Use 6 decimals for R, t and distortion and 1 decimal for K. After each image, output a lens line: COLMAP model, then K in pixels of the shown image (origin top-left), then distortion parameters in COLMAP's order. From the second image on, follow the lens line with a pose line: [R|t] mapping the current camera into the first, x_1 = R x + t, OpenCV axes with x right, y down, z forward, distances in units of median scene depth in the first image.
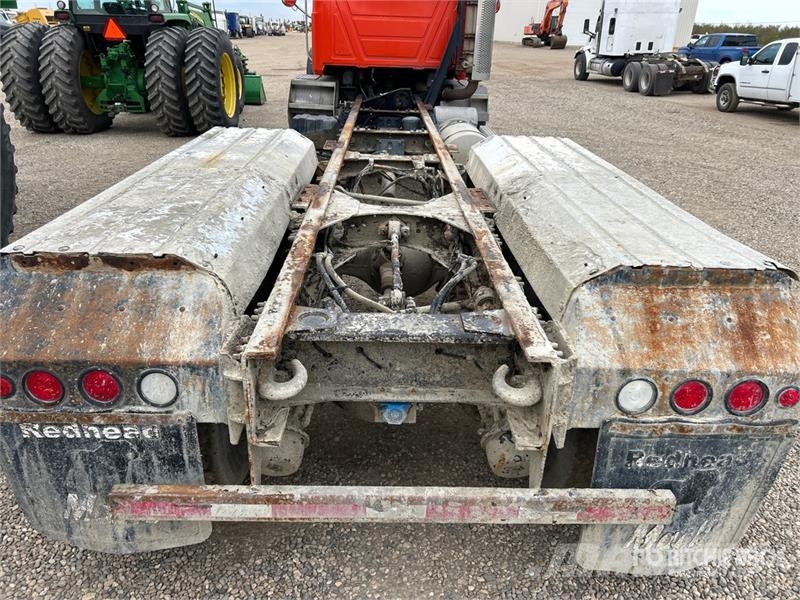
lens RADIAL K [[590.4, 0, 400.0], [0, 590.4, 300.0], [0, 0, 1]] dist [0.040473, -0.039391]
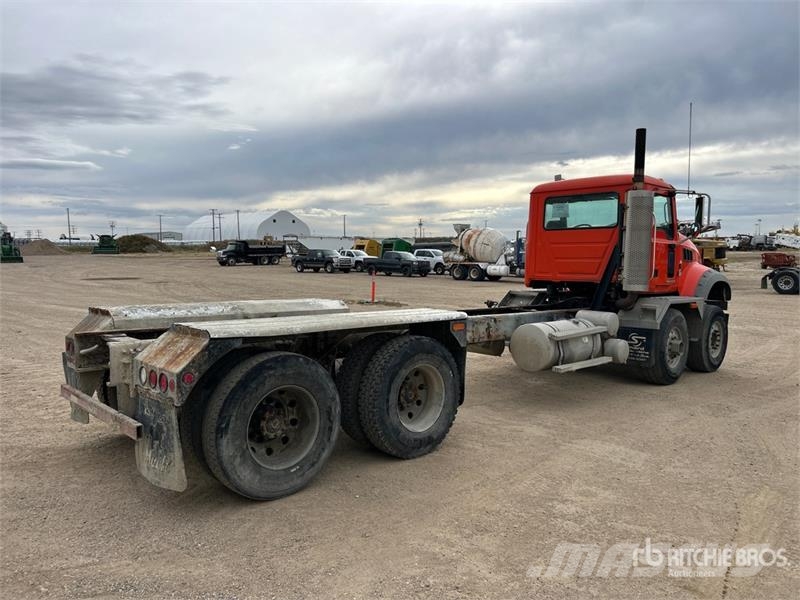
lens RADIAL K [[585.5, 0, 409.1], [0, 585.5, 306.5], [0, 0, 1]] dist [0.006003, 0.001302]
pose [[0.690125, 0.036533, -0.722768, 0.612491], [-0.295017, 0.926173, -0.234879, 0.033180], [0.660827, 0.375325, 0.649953, 0.027969]]
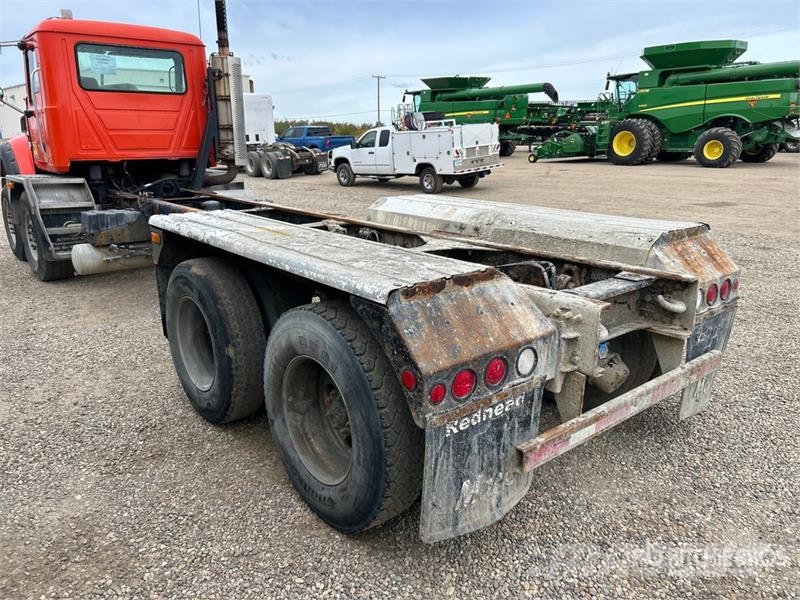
lens RADIAL K [[590.4, 0, 400.0], [0, 590.4, 300.0], [0, 0, 1]] dist [0.040473, -0.039391]
pose [[0.785862, -0.197317, 0.586078, -0.312971], [0.278184, 0.959222, -0.050068, 0.000785], [-0.552299, 0.202384, 0.808707, 0.011329]]
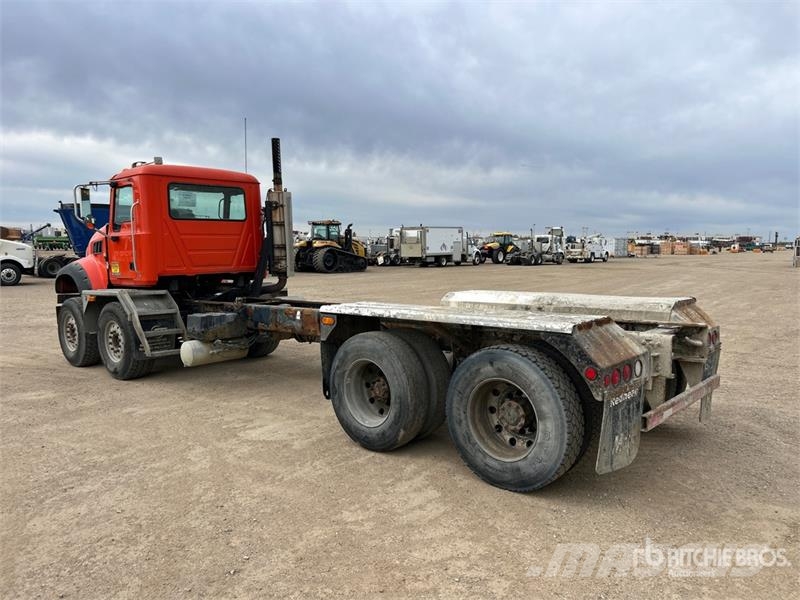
lens RADIAL K [[585.5, 0, 409.1], [0, 585.5, 306.5], [0, 0, 1]] dist [0.006003, 0.001302]
pose [[0.690513, -0.112996, 0.714439, -0.595561], [0.336040, 0.924774, -0.178524, 0.007938], [-0.640522, 0.363353, 0.676540, -0.014841]]
